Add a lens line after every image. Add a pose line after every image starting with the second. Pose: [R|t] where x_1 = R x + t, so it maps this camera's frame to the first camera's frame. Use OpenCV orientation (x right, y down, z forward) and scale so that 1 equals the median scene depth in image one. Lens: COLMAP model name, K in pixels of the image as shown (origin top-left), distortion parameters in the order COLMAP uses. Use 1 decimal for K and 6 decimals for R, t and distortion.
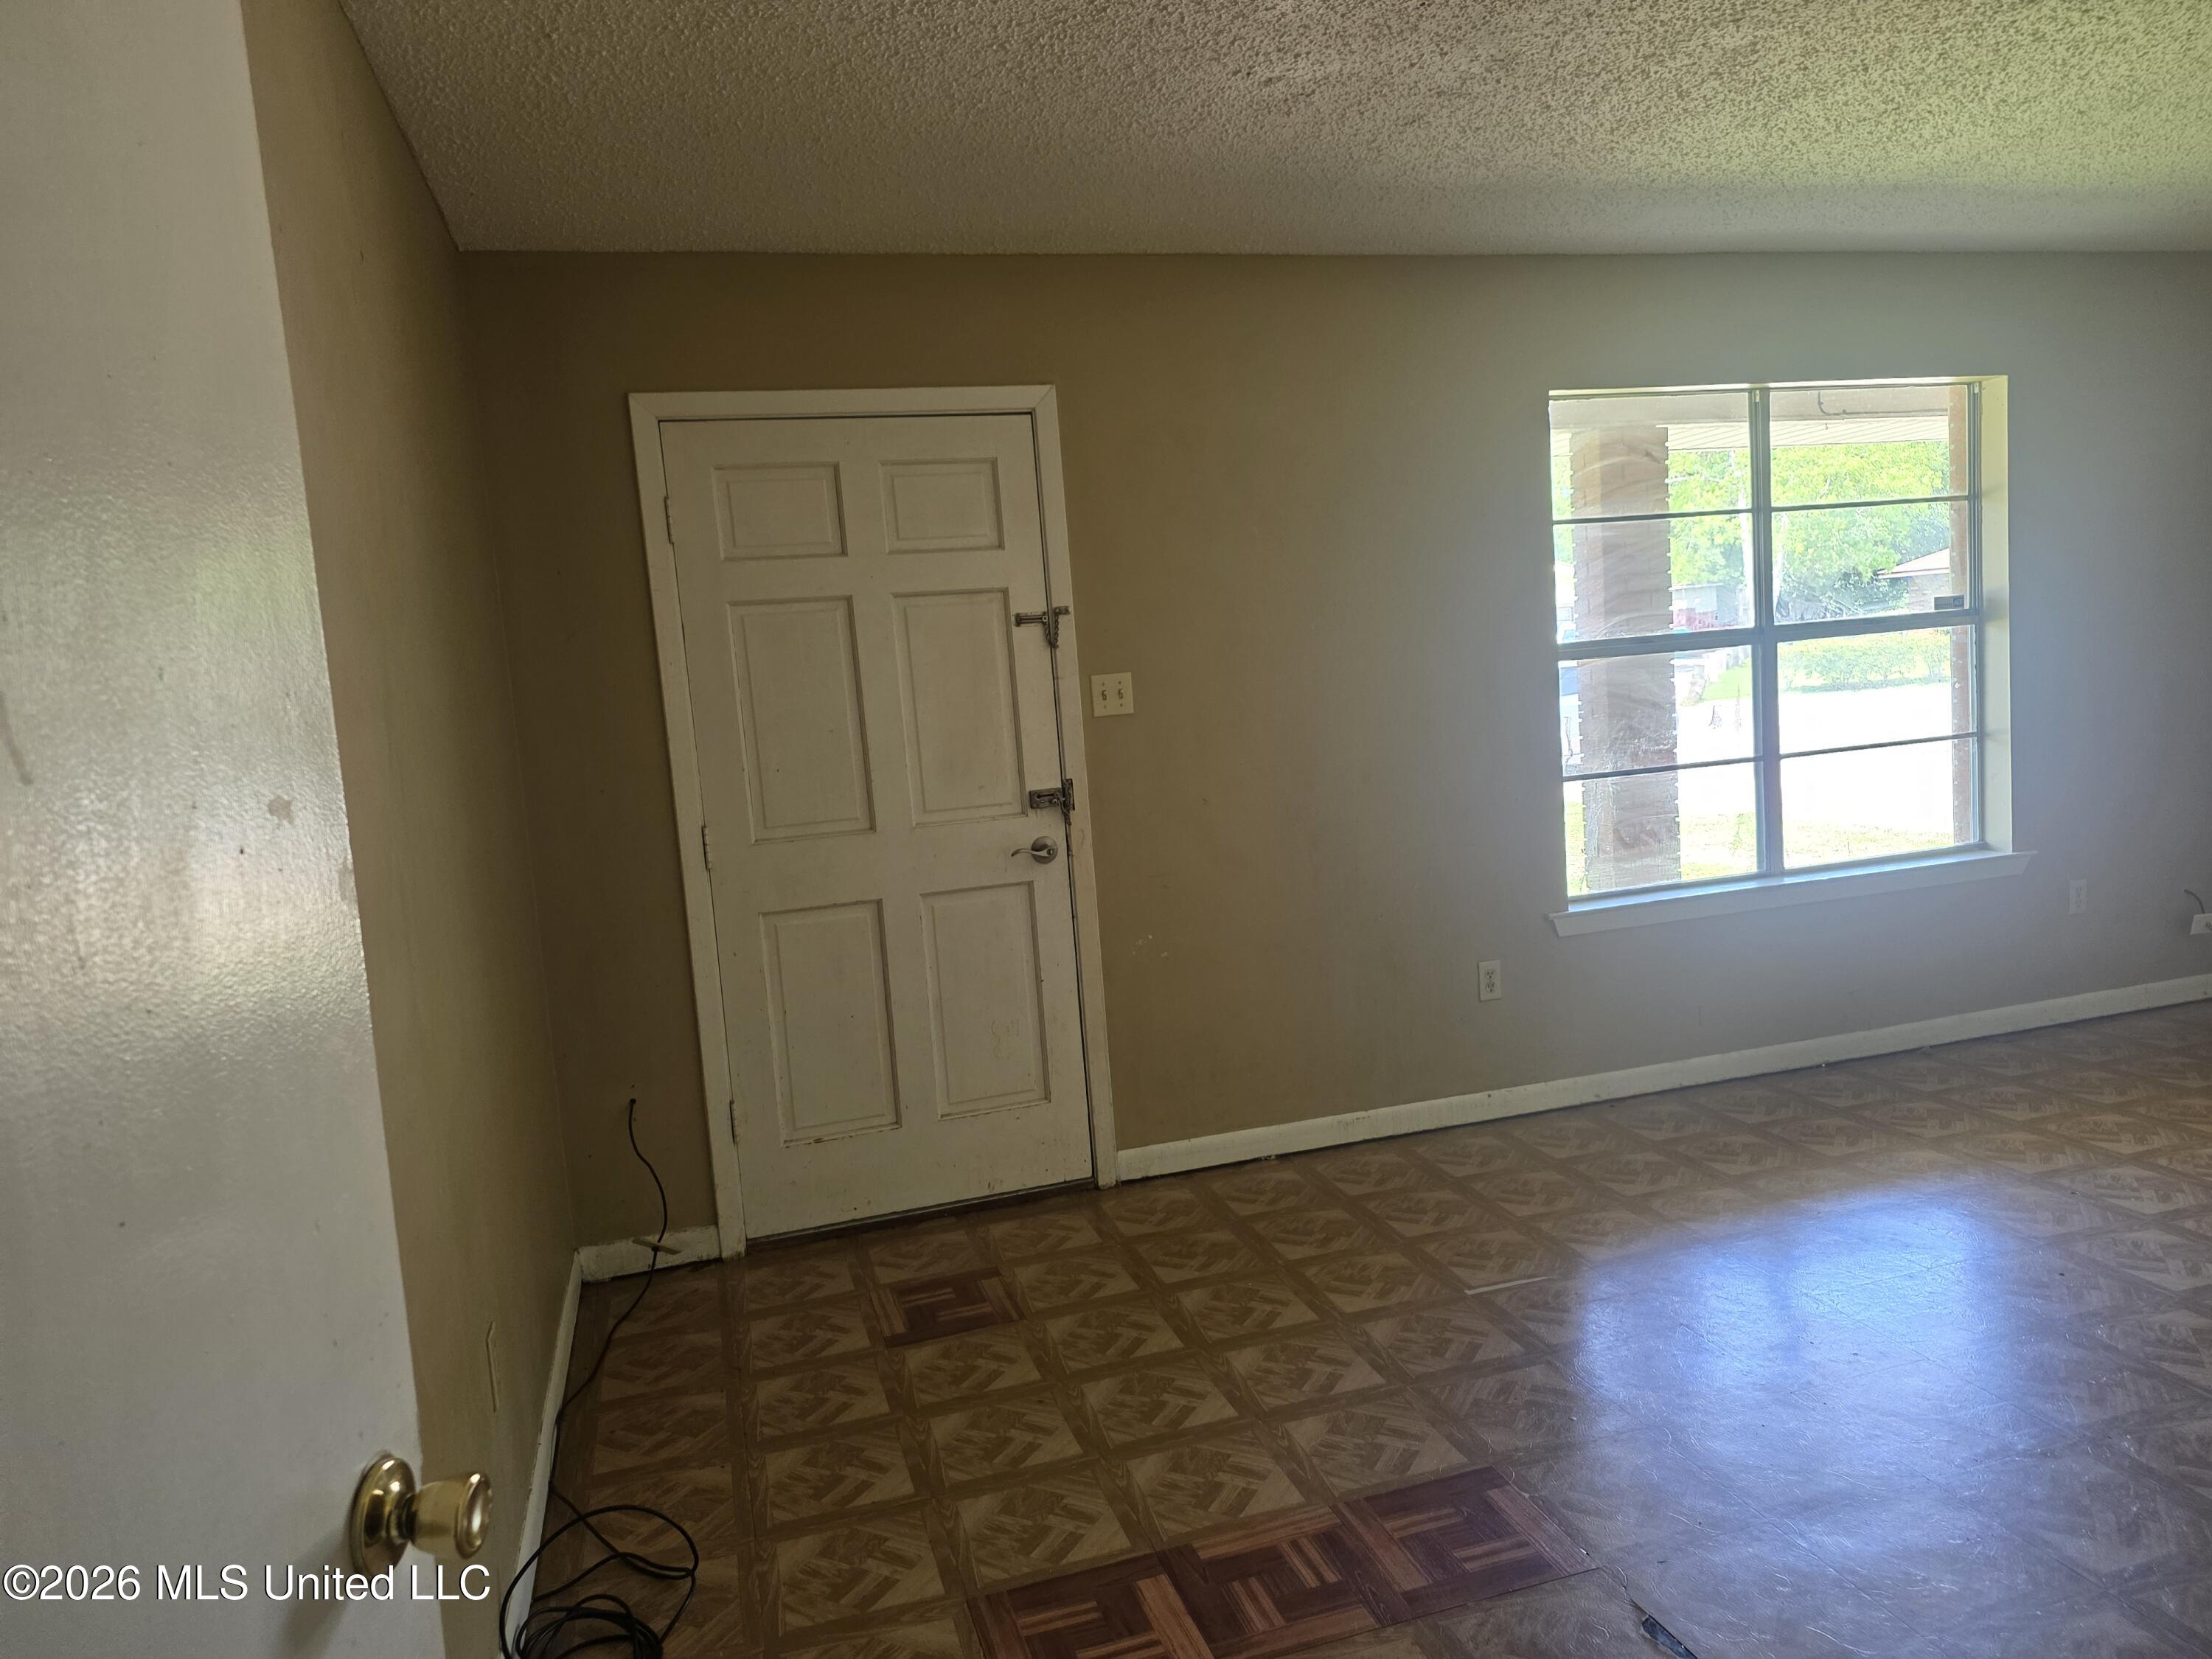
lens RADIAL K [[1474.9, 0, 1103.7], [0, 1474.9, 820.3], [0, 0, 1]] dist [0.060647, -0.045777]
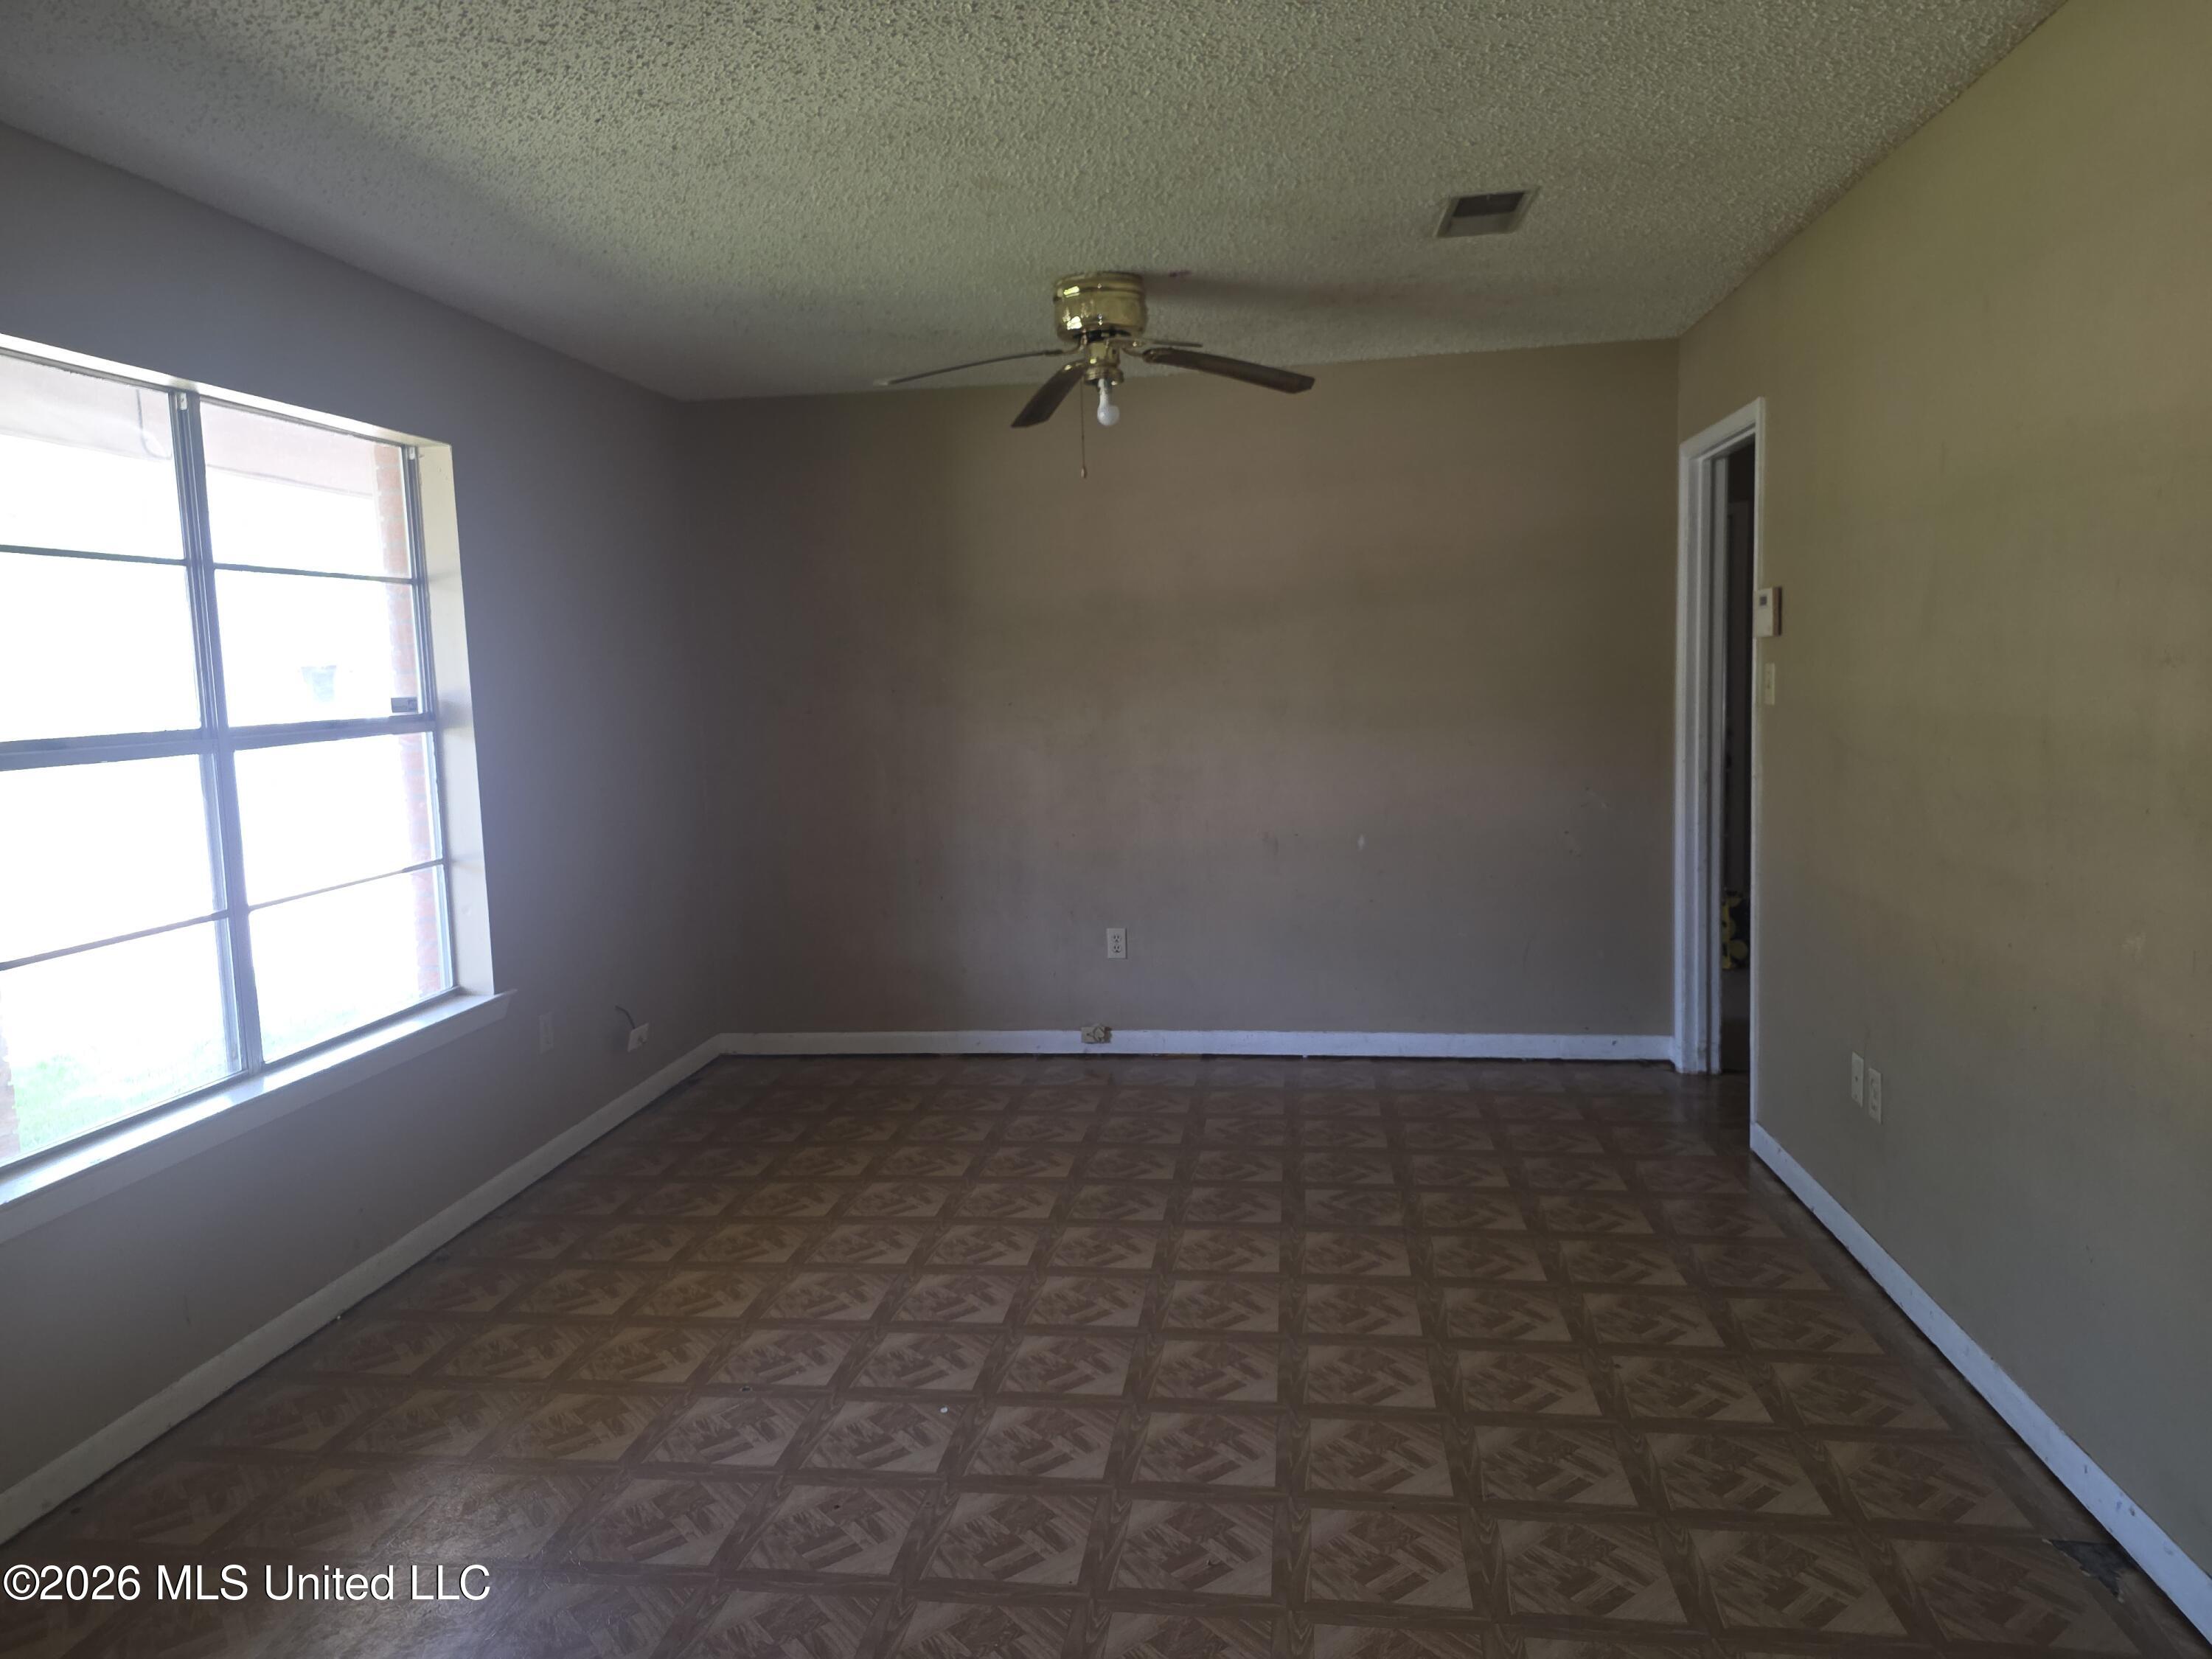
lens RADIAL K [[1474.9, 0, 1089.2], [0, 1474.9, 805.8], [0, 0, 1]] dist [0.060647, -0.045777]
pose [[0.414019, -0.026919, 0.909870, -0.036648], [0.106344, 0.994148, -0.018977, -0.038101], [-0.904035, 0.104617, 0.414459, 0.355417]]
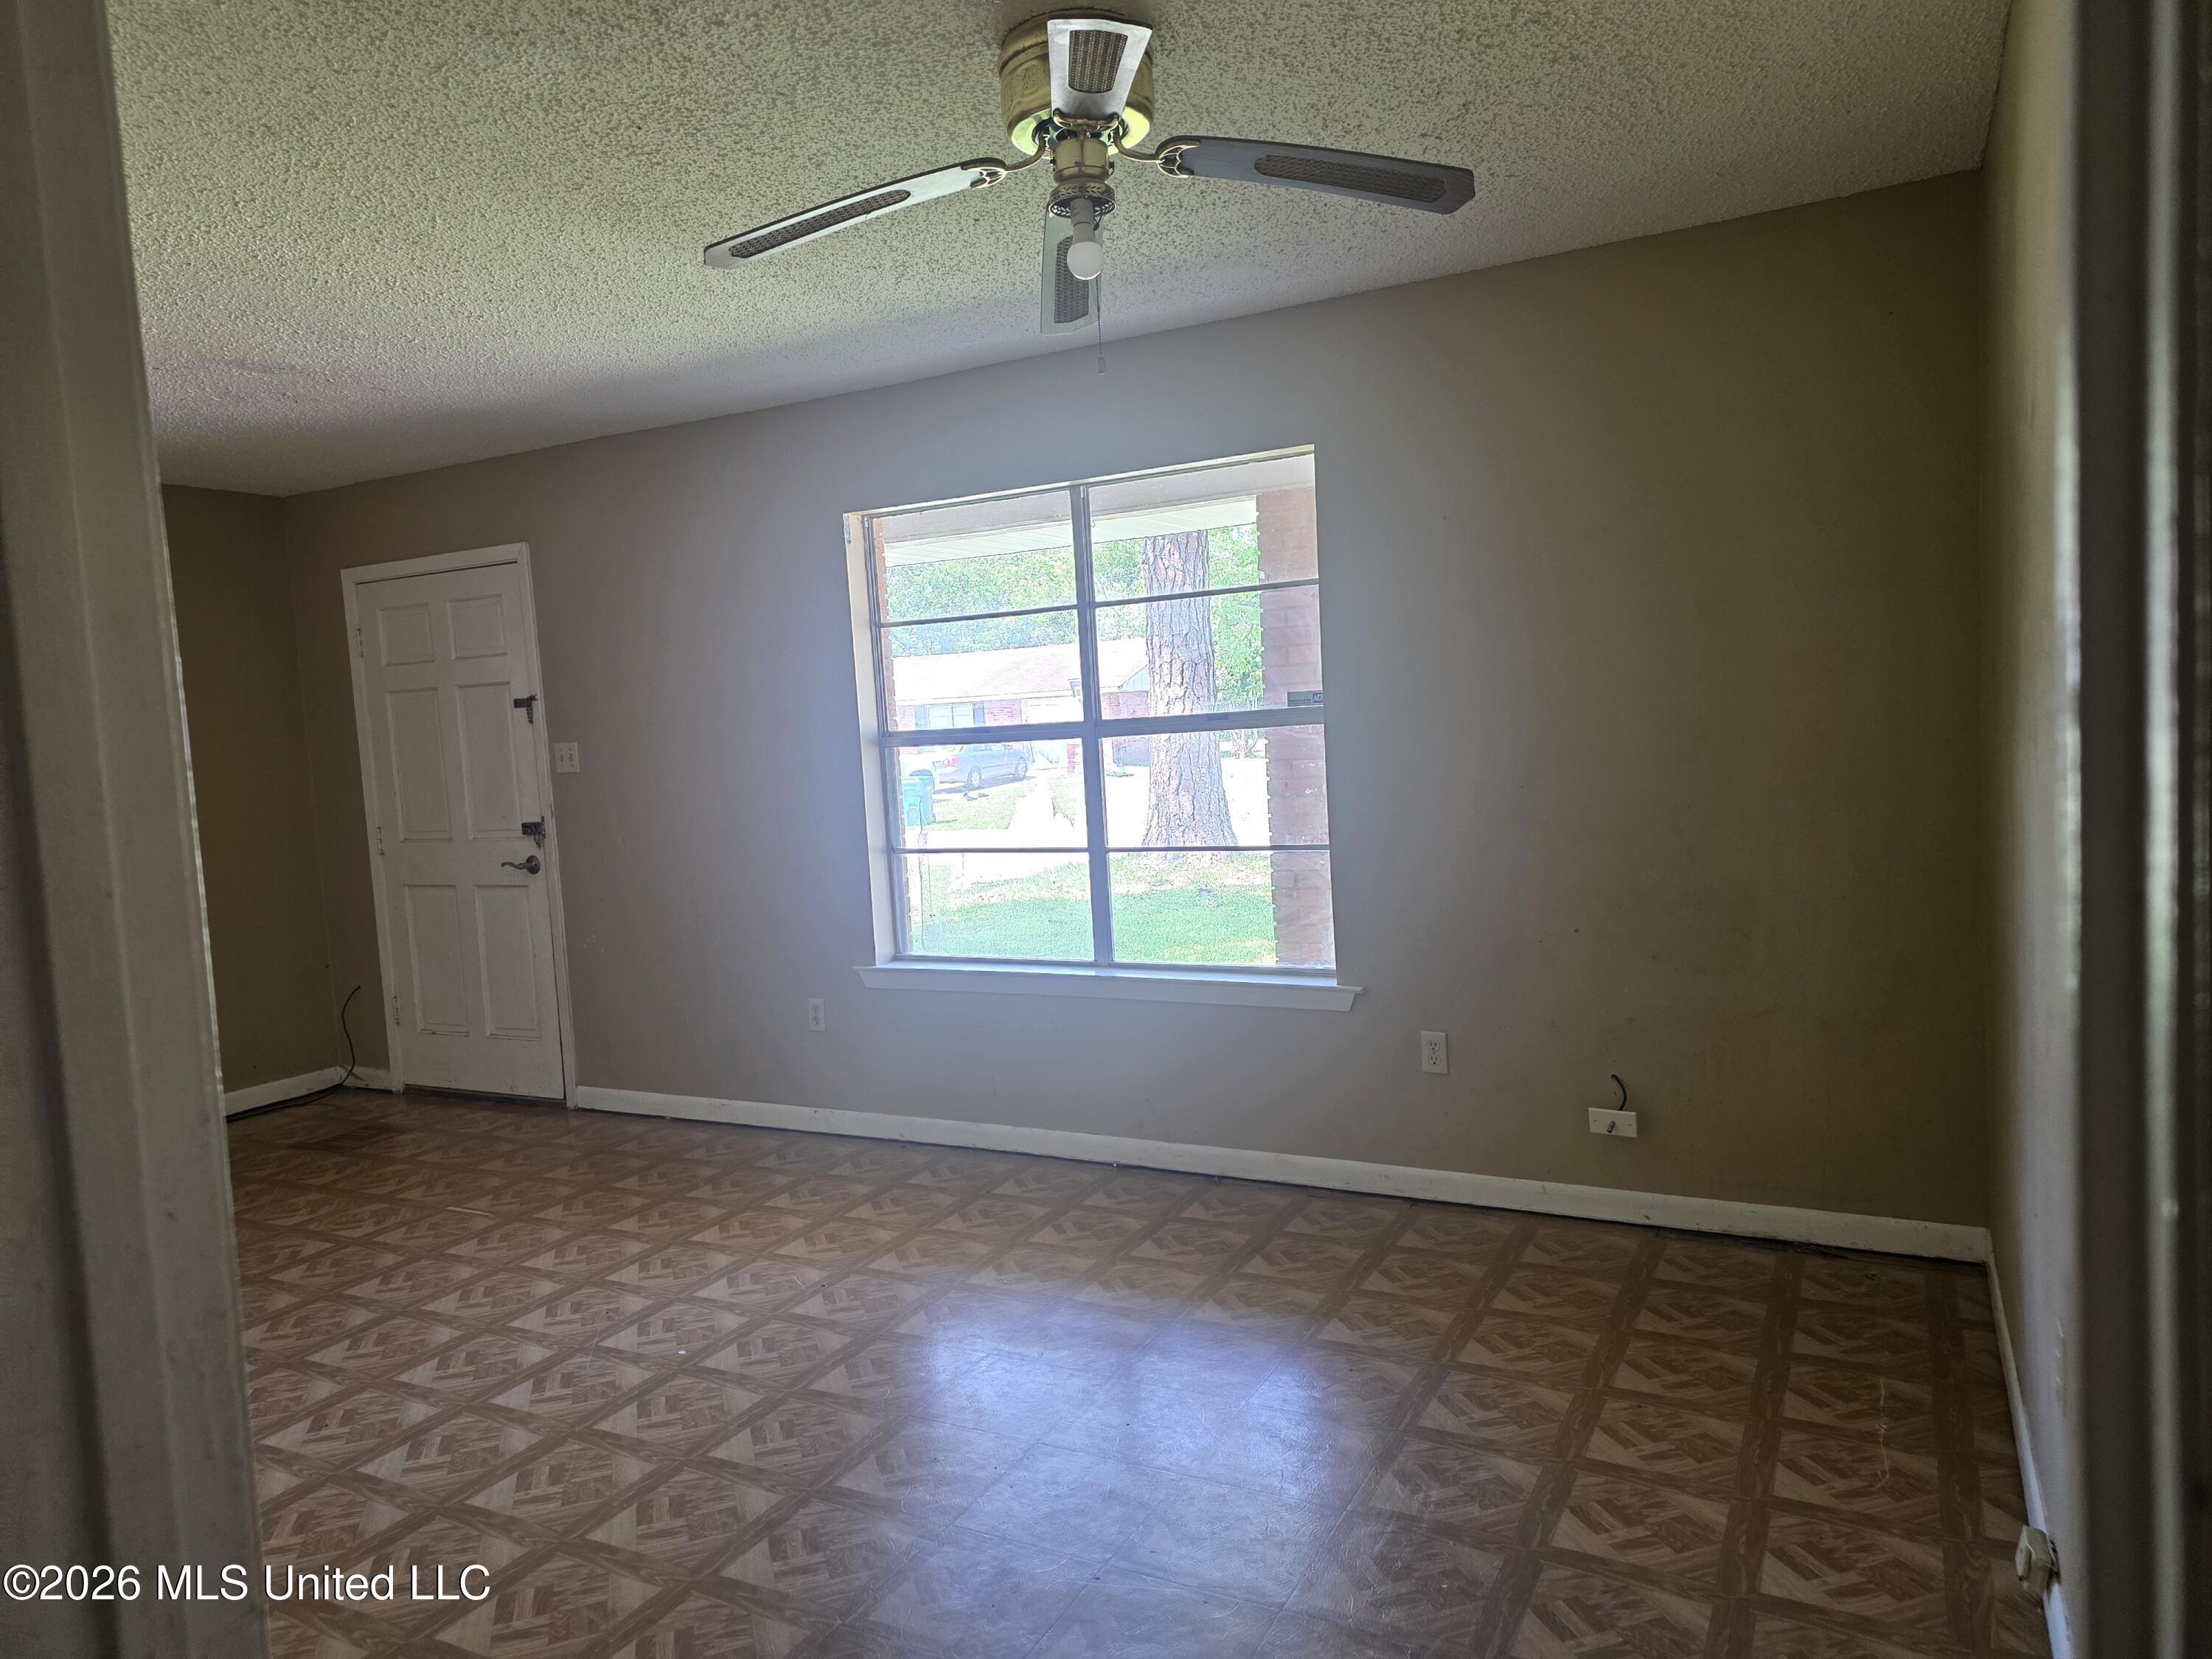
lens RADIAL K [[1474.9, 0, 1102.3], [0, 1474.9, 826.4], [0, 0, 1]] dist [0.060647, -0.045777]
pose [[0.719353, 0.088147, -0.689029, 1.225148], [-0.073870, 0.995999, 0.050297, -0.117262], [0.690706, 0.014717, 0.722986, 0.304218]]
